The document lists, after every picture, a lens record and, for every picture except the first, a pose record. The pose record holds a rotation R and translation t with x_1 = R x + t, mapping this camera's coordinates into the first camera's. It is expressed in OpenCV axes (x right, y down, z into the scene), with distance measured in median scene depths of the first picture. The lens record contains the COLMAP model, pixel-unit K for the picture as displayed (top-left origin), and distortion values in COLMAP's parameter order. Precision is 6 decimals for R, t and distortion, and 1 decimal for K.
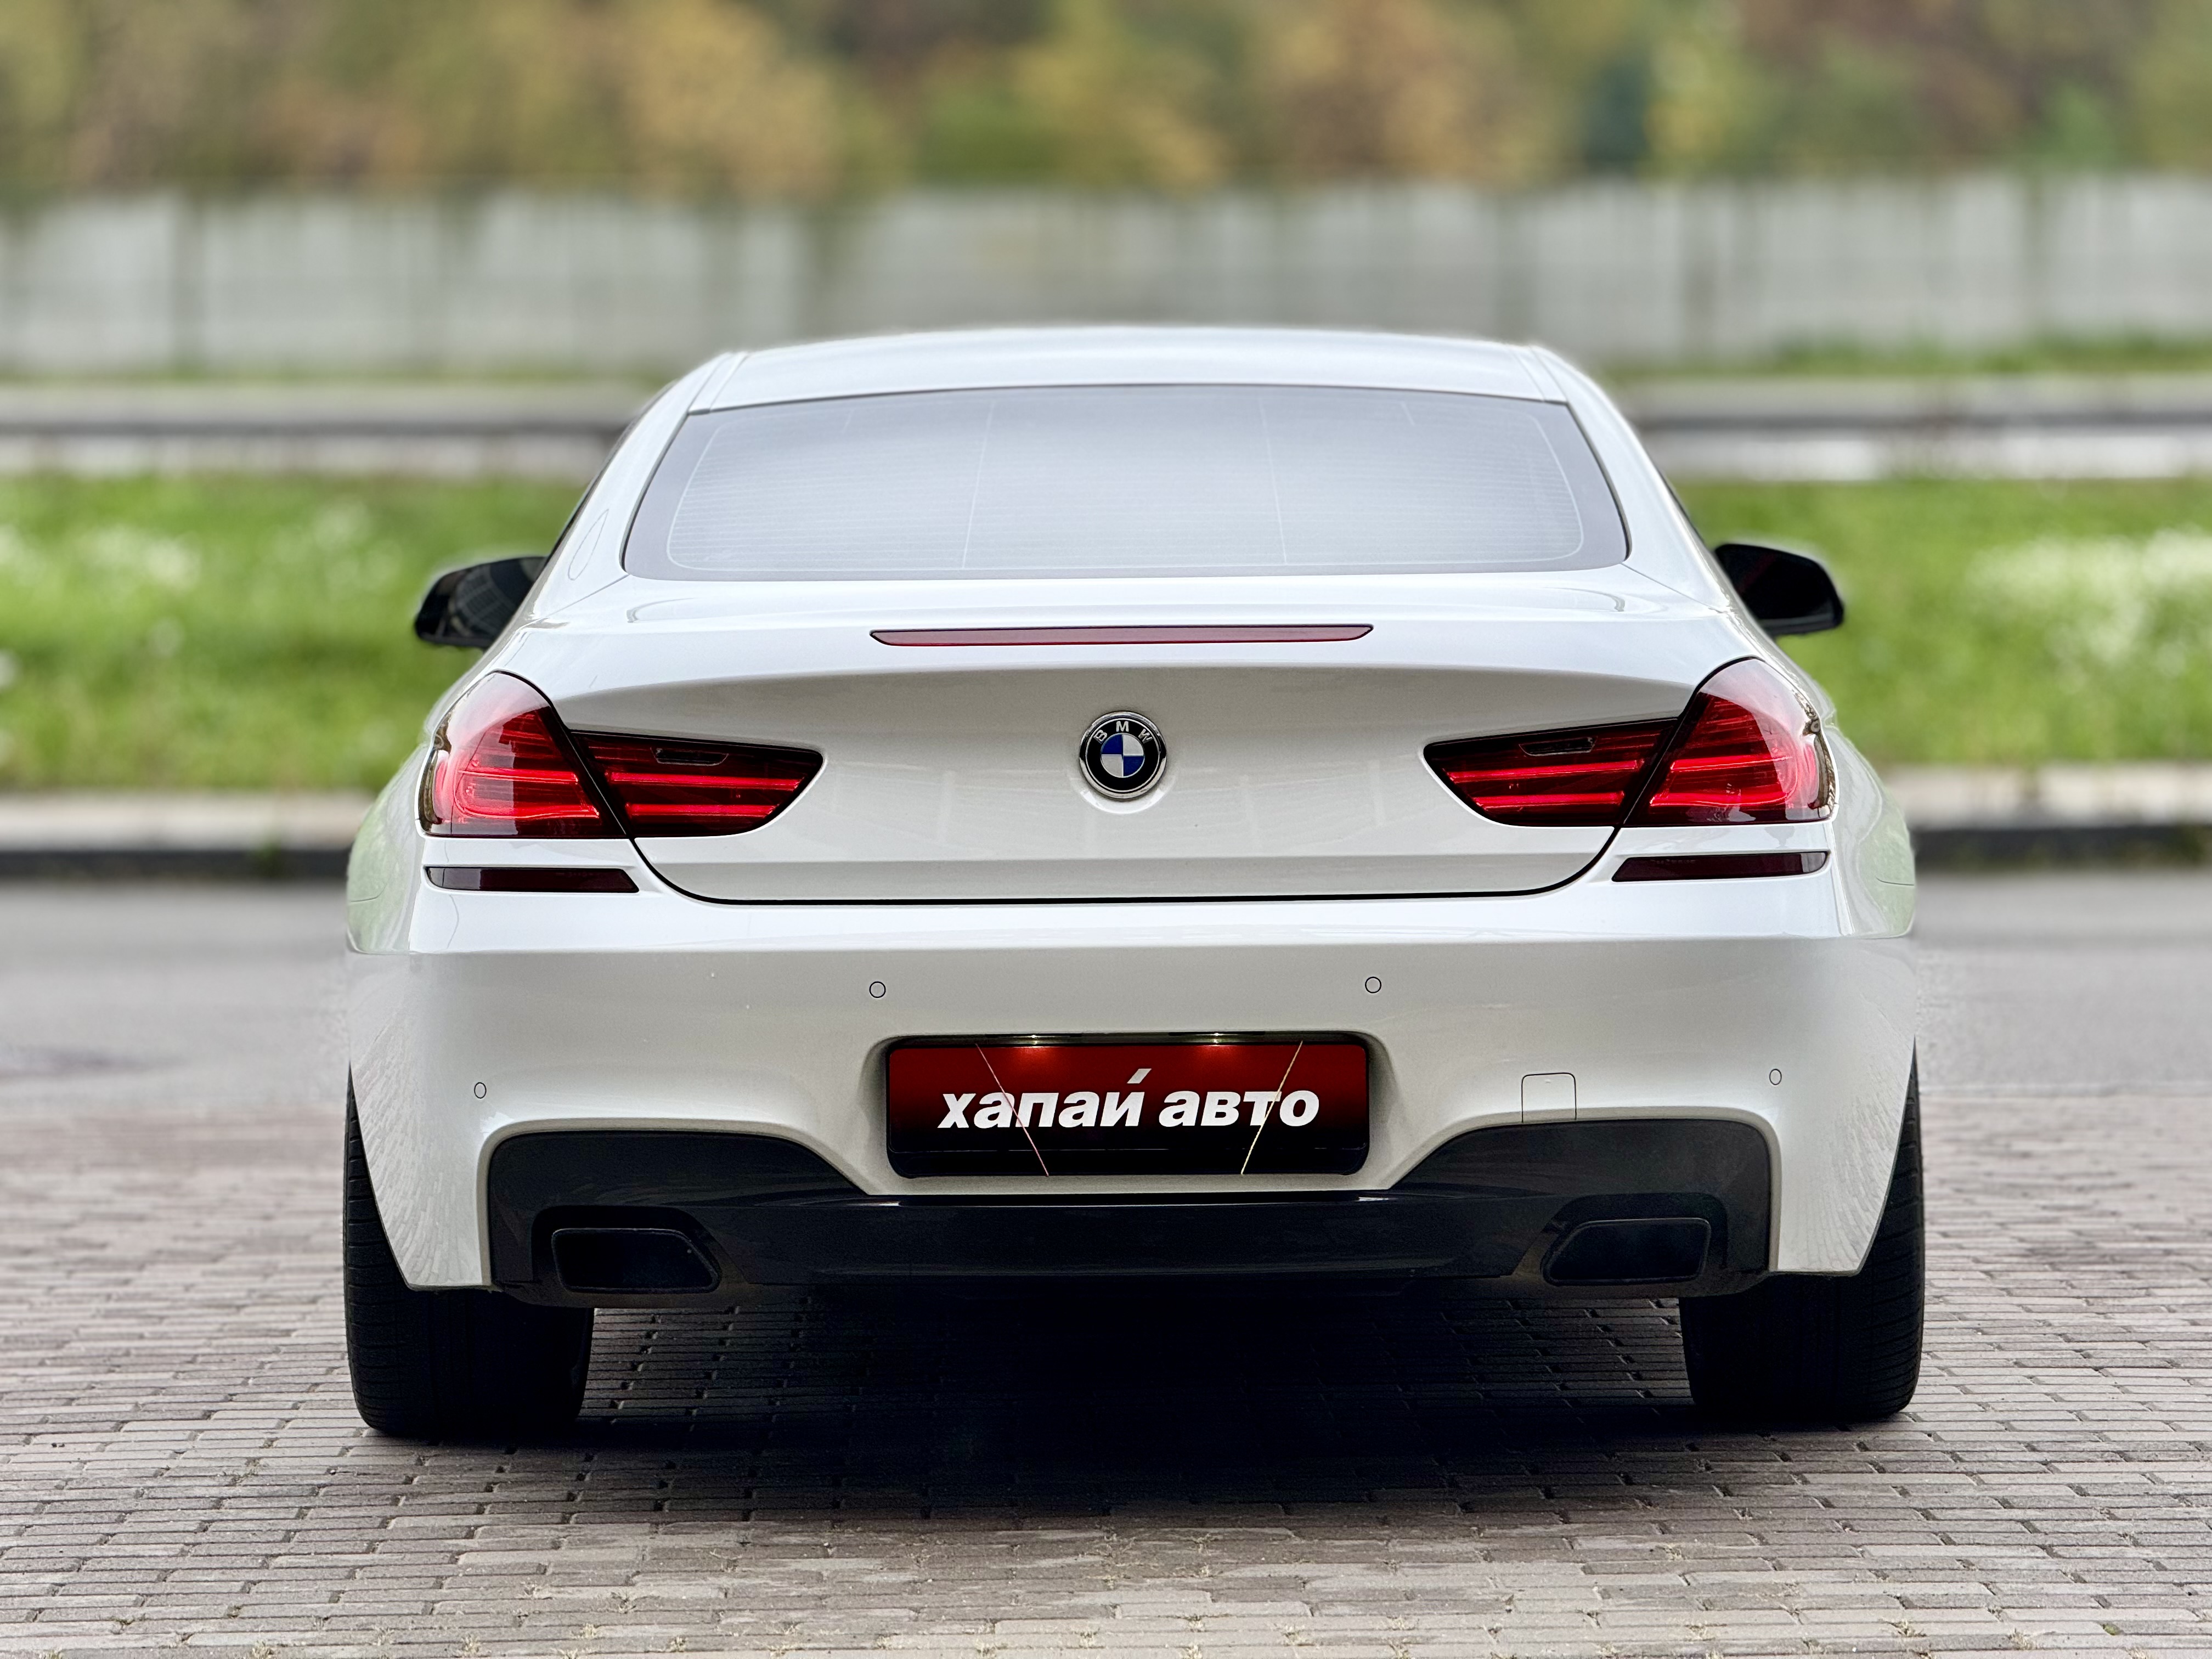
lens RADIAL K [[7865.8, 0, 1087.5], [0, 7865.8, 831.3], [0, 0, 1]] dist [-0.025184, 0.000000]
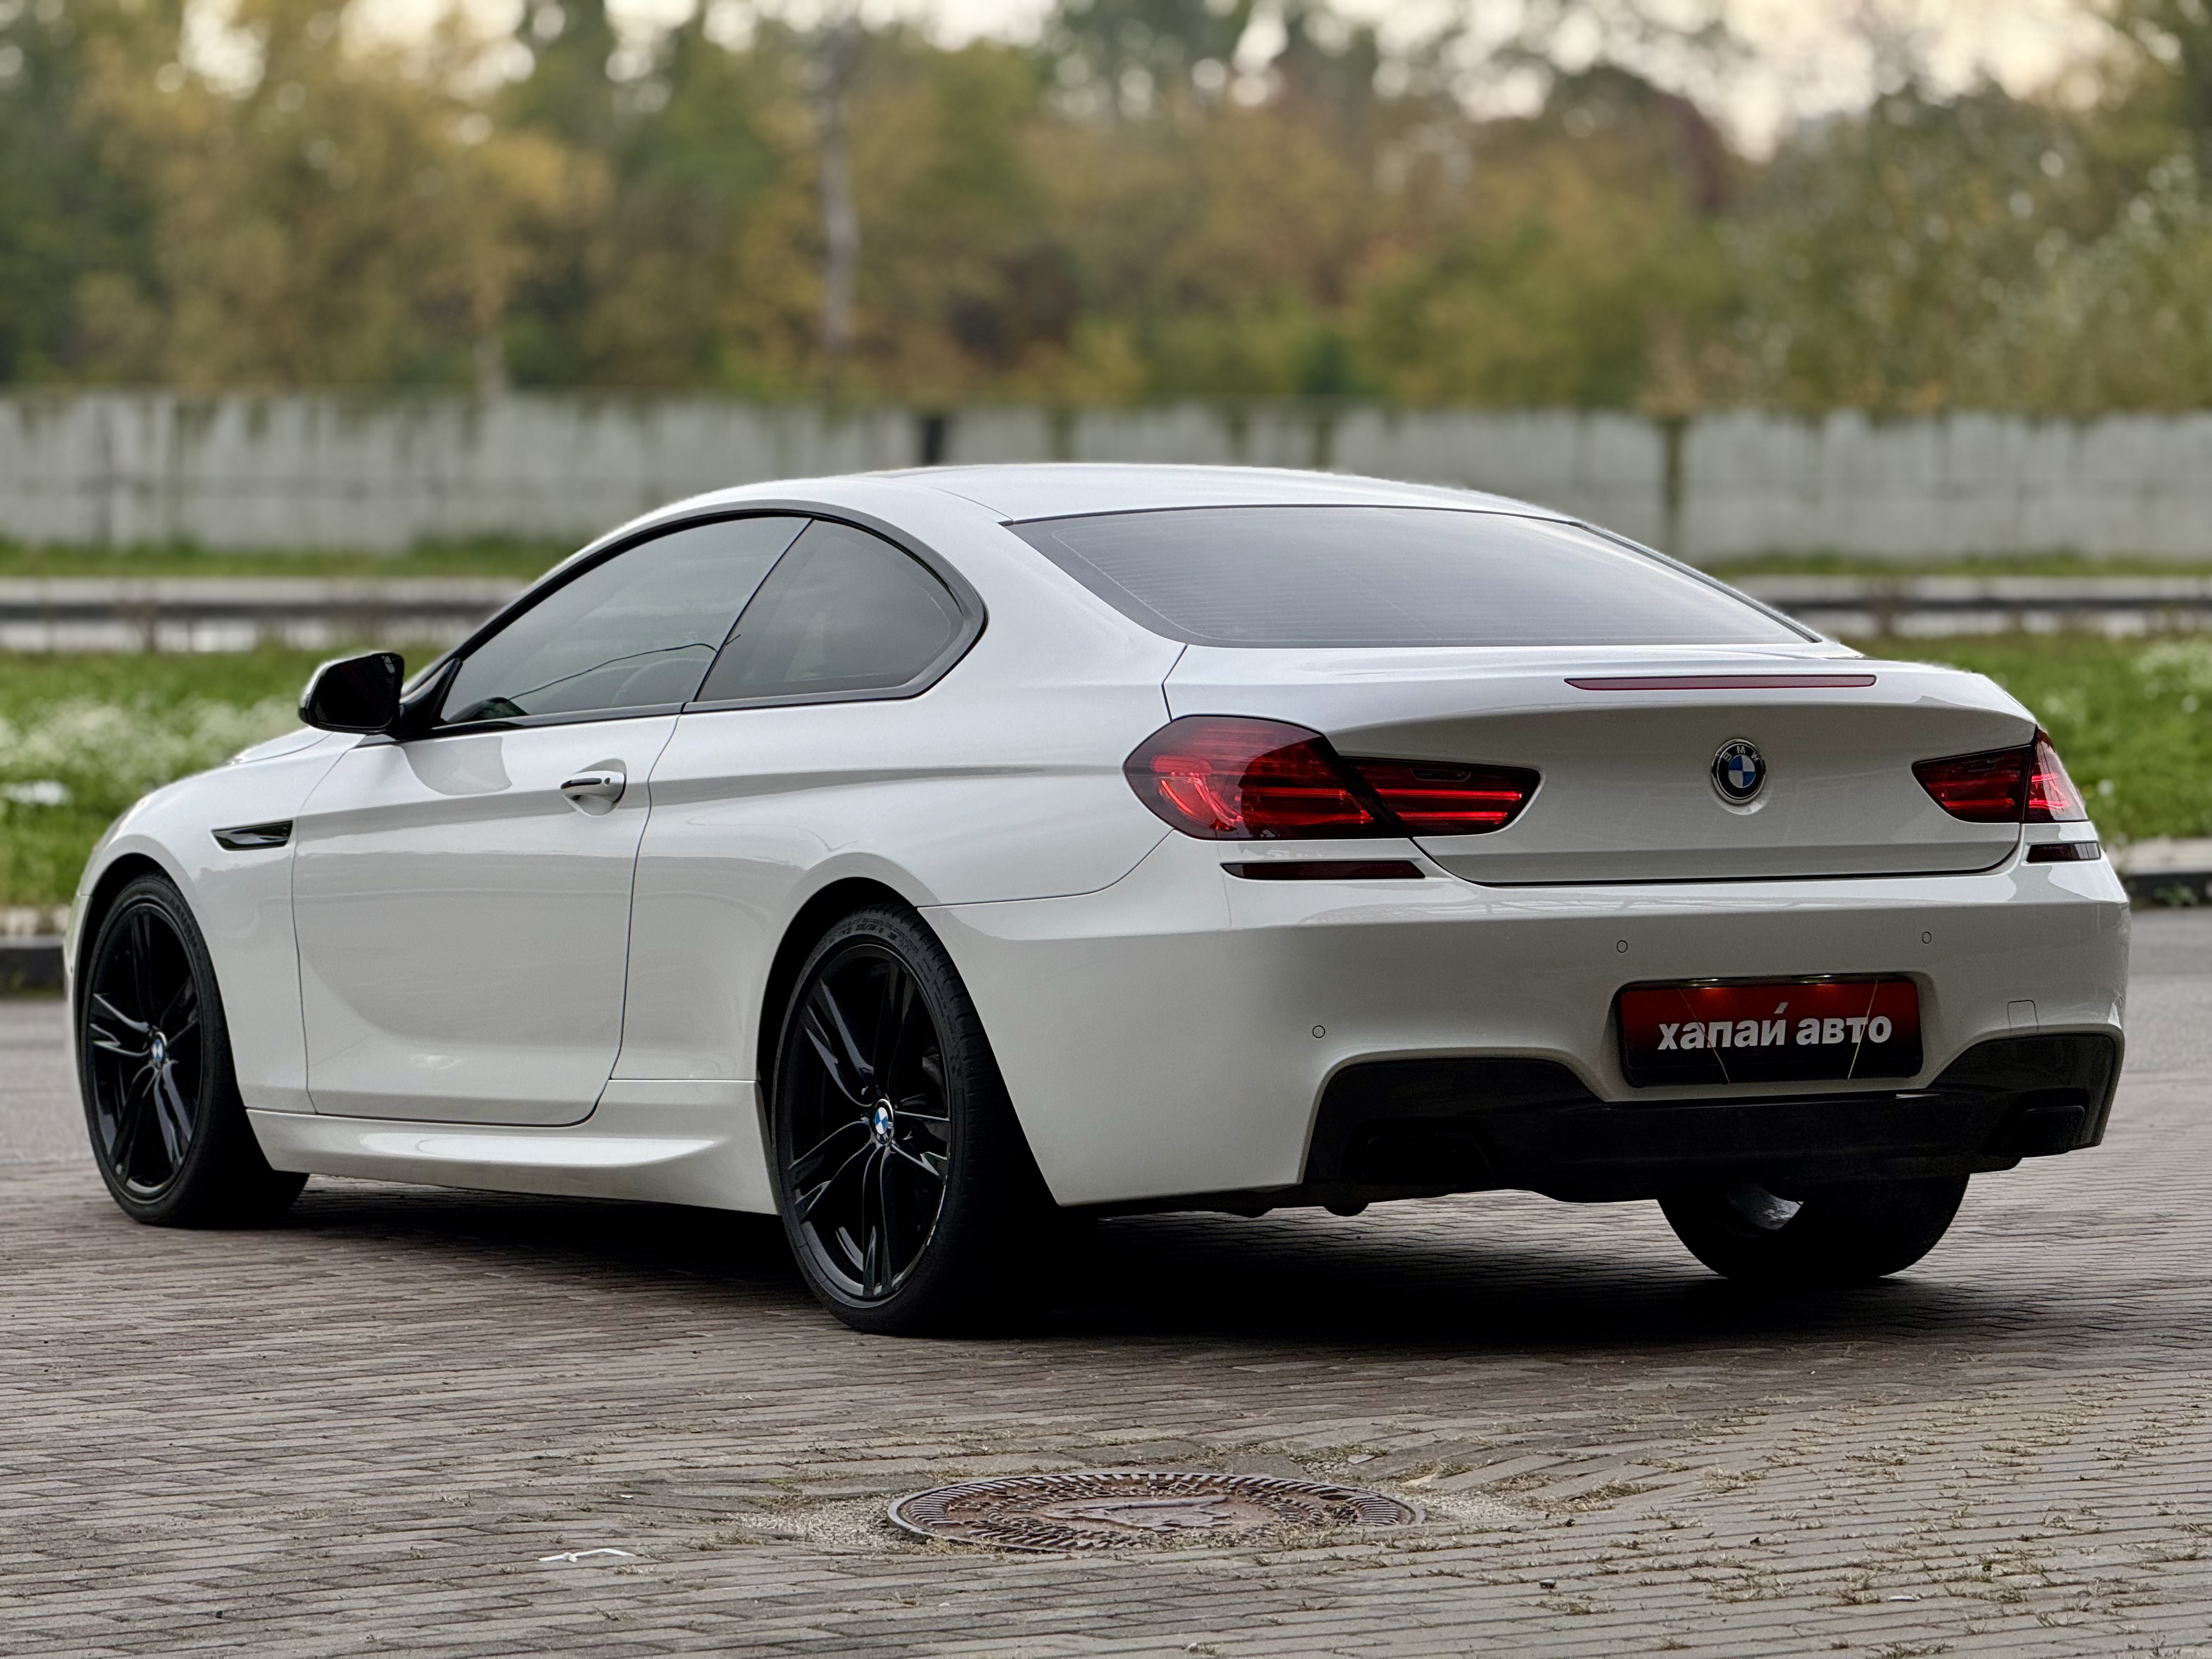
lens RADIAL K [[7865.8, 0, 1103.3], [0, 7865.8, 831.0], [0, 0, 1]] dist [-0.025184, 0.000000]
pose [[0.862215, -0.006579, 0.506501, -0.770485], [0.018778, 0.999643, -0.018981, 0.023966], [-0.506195, 0.025877, 0.862031, -0.104149]]
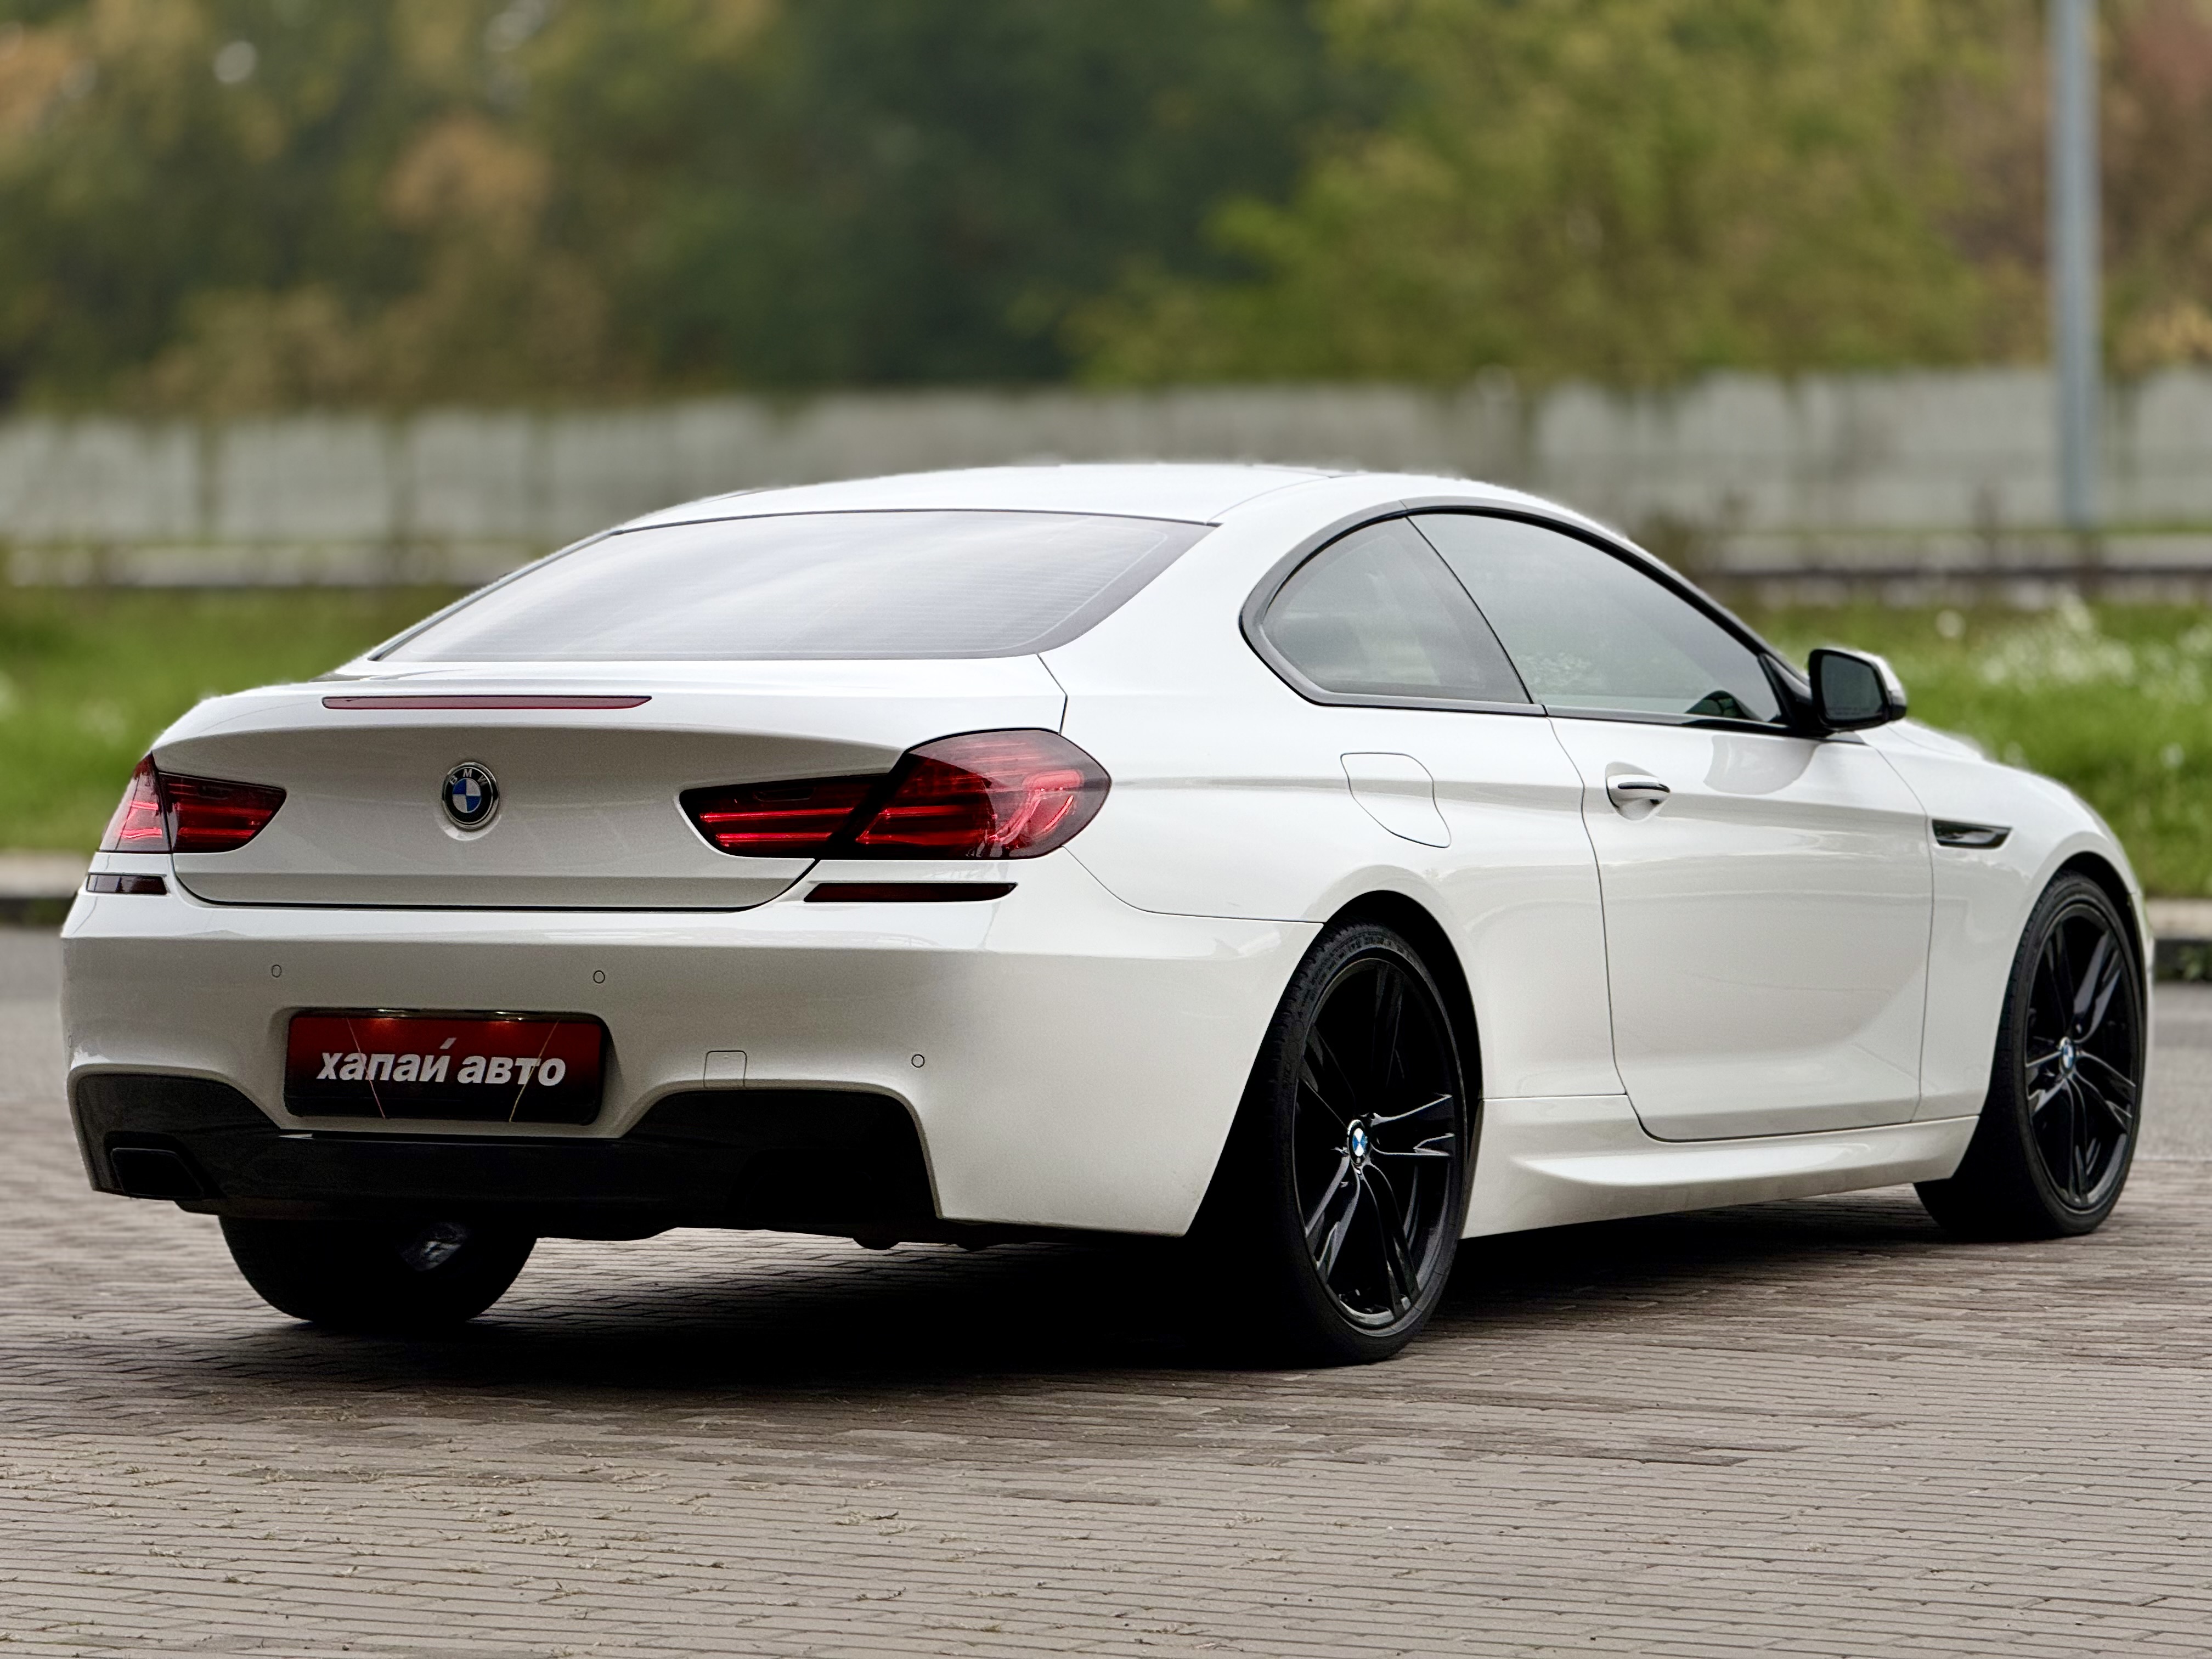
lens RADIAL K [[7865.8, 0, 1106.9], [0, 7865.8, 830.0], [0, 0, 1]] dist [-0.025184, 0.000000]
pose [[0.889619, 0.016727, -0.456398, 0.686211], [-0.023034, 0.999701, -0.008257, 0.004208], [0.456123, 0.017858, 0.889737, -0.099987]]
